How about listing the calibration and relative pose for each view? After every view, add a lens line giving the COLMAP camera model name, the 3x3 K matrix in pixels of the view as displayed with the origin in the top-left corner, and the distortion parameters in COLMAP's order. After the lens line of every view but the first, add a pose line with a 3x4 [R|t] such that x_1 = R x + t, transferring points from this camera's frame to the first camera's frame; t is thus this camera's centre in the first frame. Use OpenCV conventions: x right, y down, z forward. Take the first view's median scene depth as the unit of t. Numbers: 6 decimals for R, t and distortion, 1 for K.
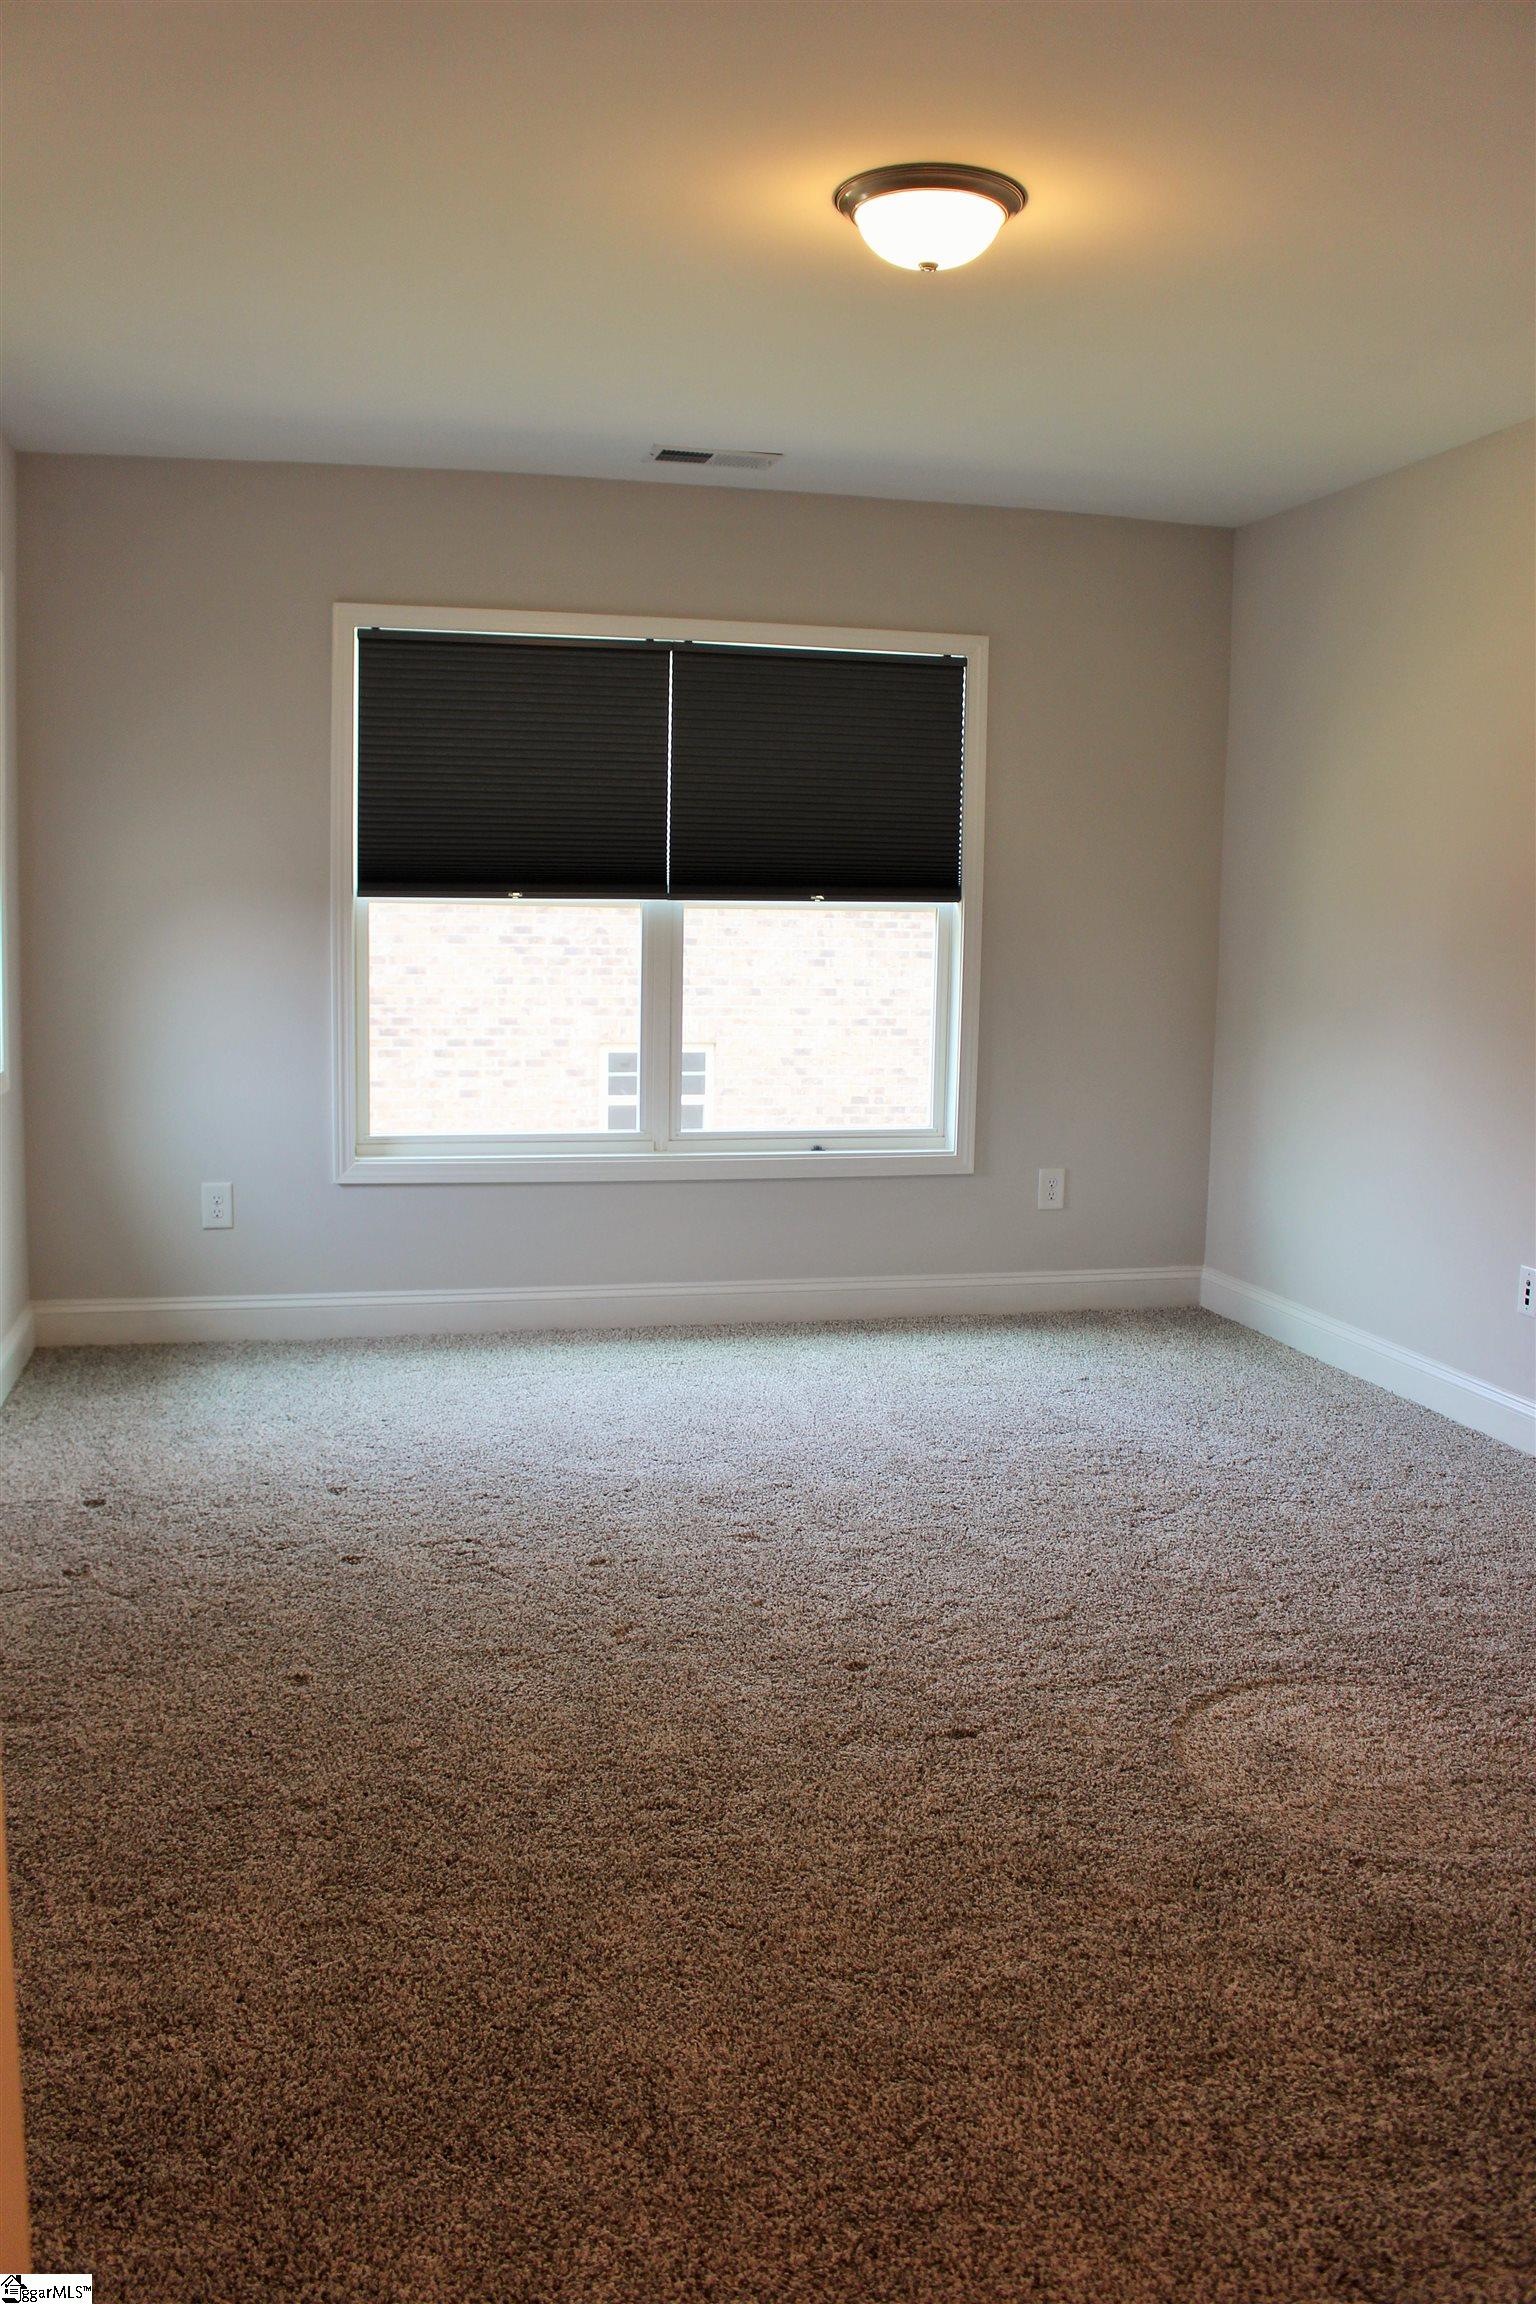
lens RADIAL K [[1893.9, 0, 781.1], [0, 1893.9, 1150.9], [0, 0, 1]] dist [-0.061629, -0.013339]
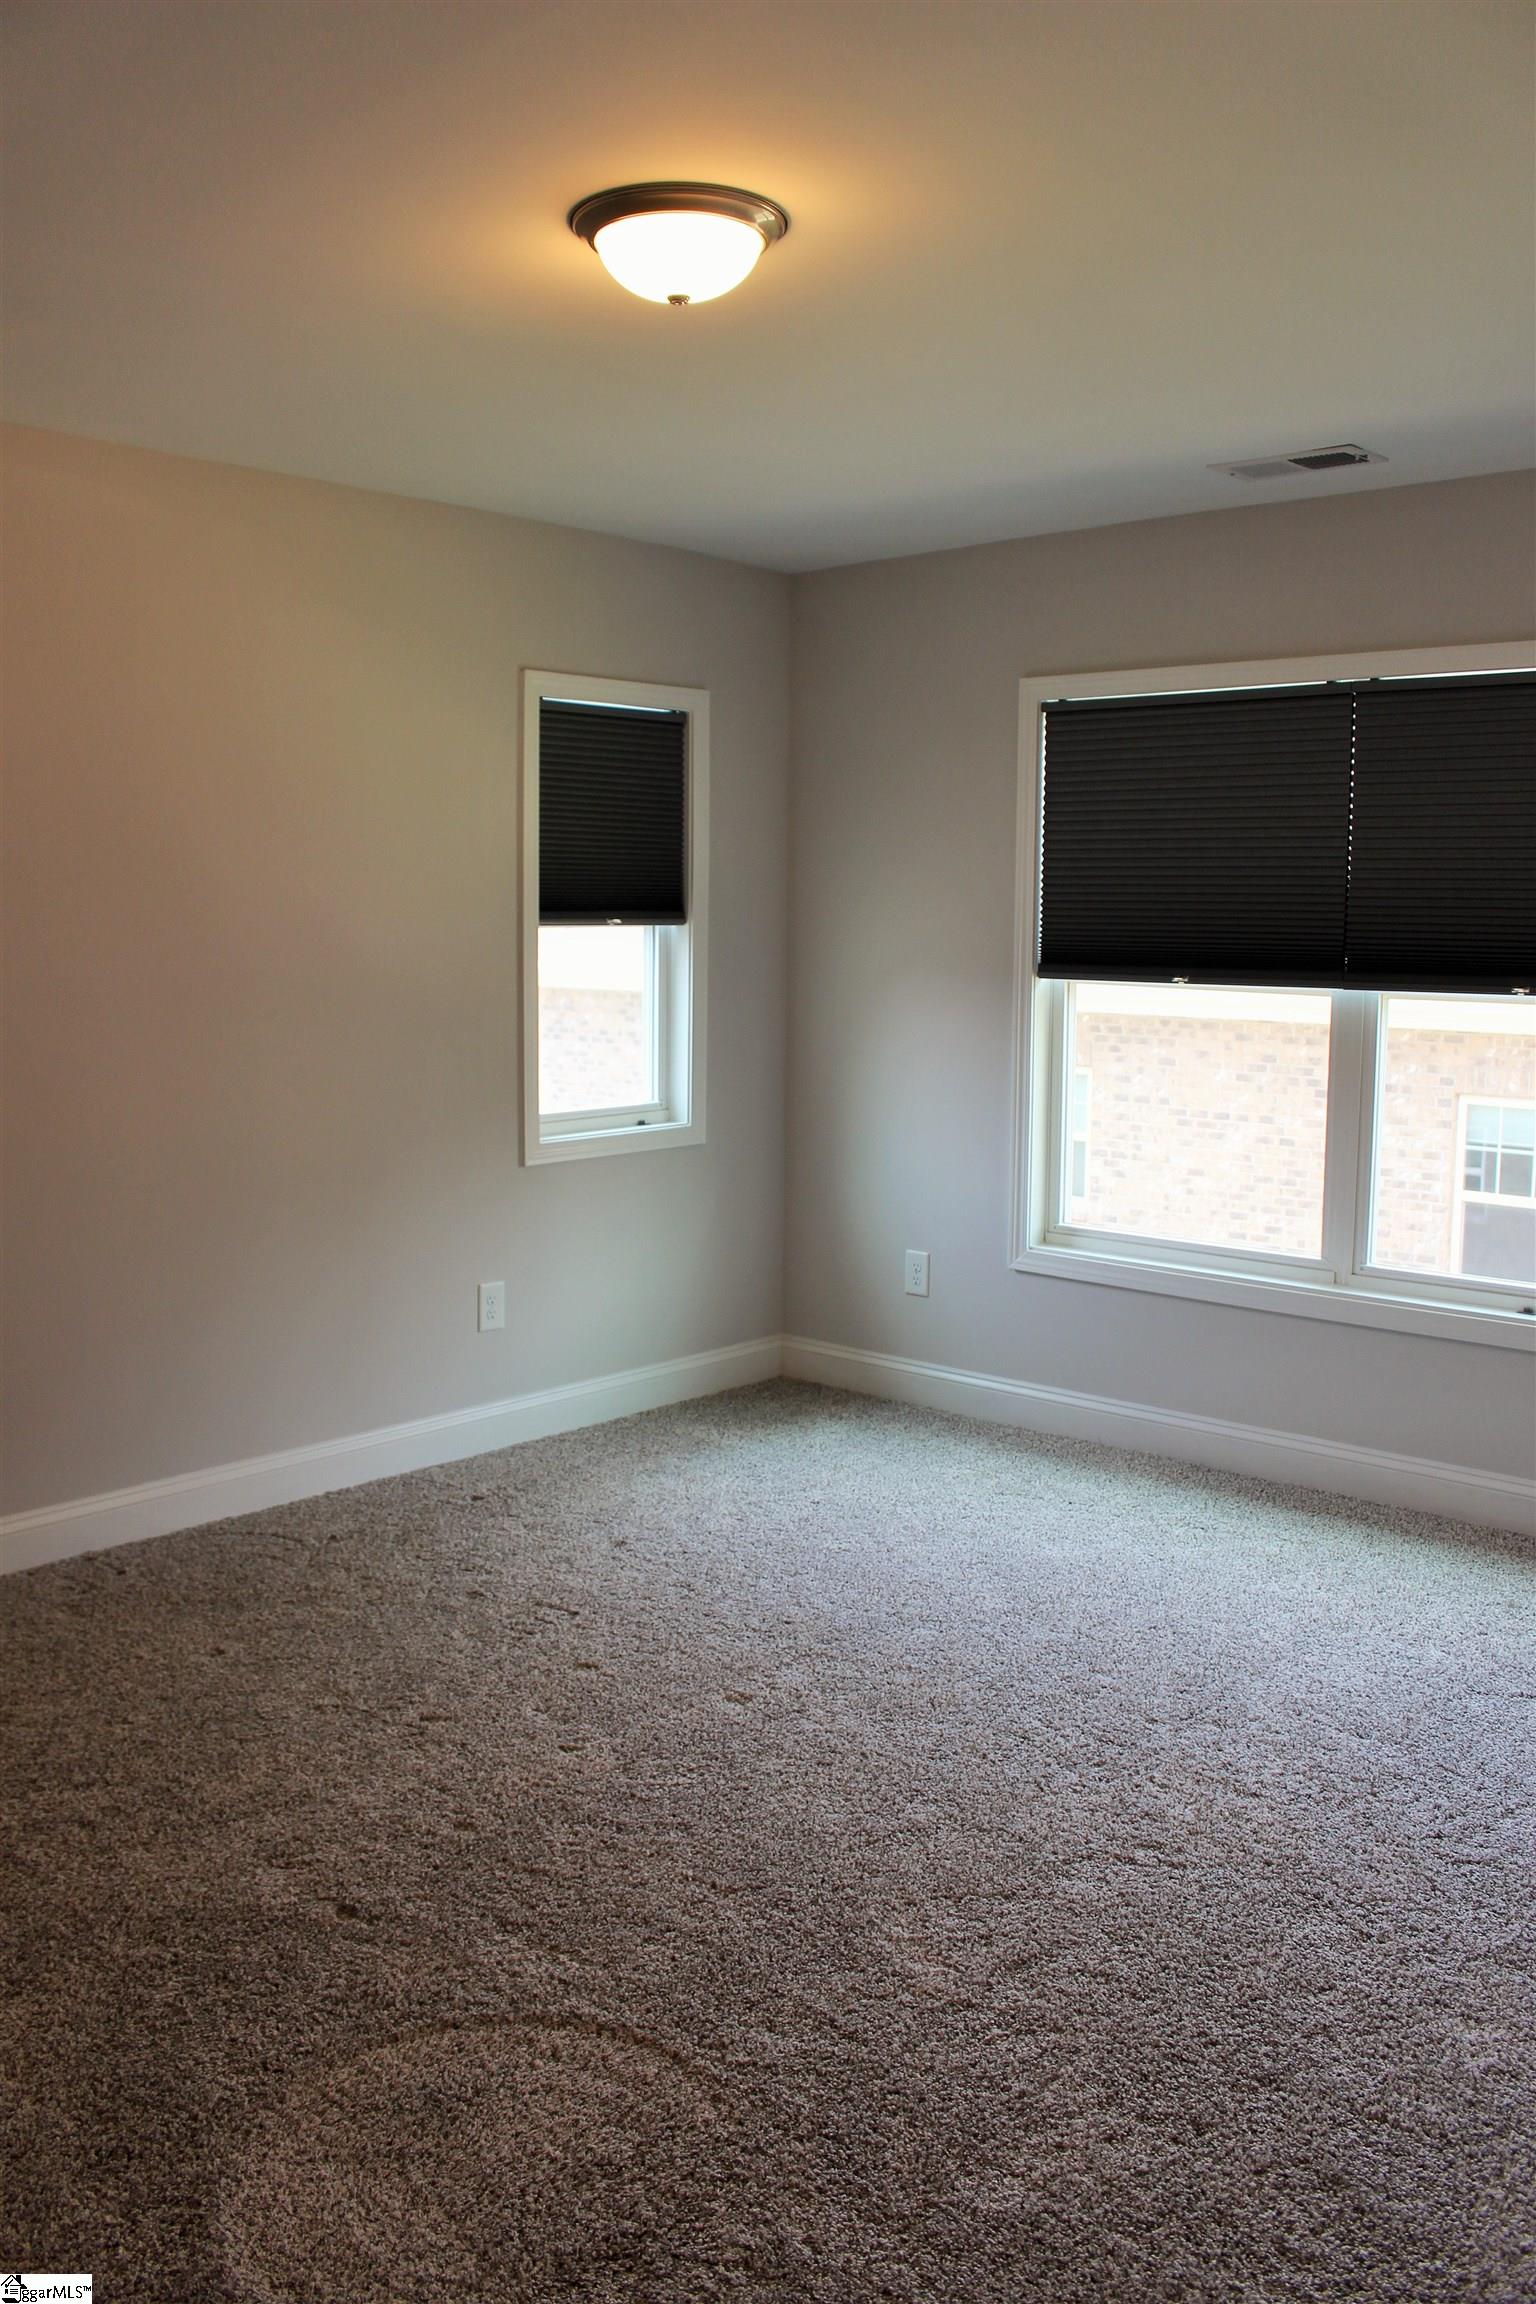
lens RADIAL K [[1893.9, 0, 761.7], [0, 1893.9, 1151.8], [0, 0, 1]] dist [-0.061629, -0.013339]
pose [[0.588132, 0.087925, -0.803971, 0.481487], [-0.110299, 0.993505, 0.027966, -0.057195], [0.801208, 0.072230, 0.594010, 0.313248]]
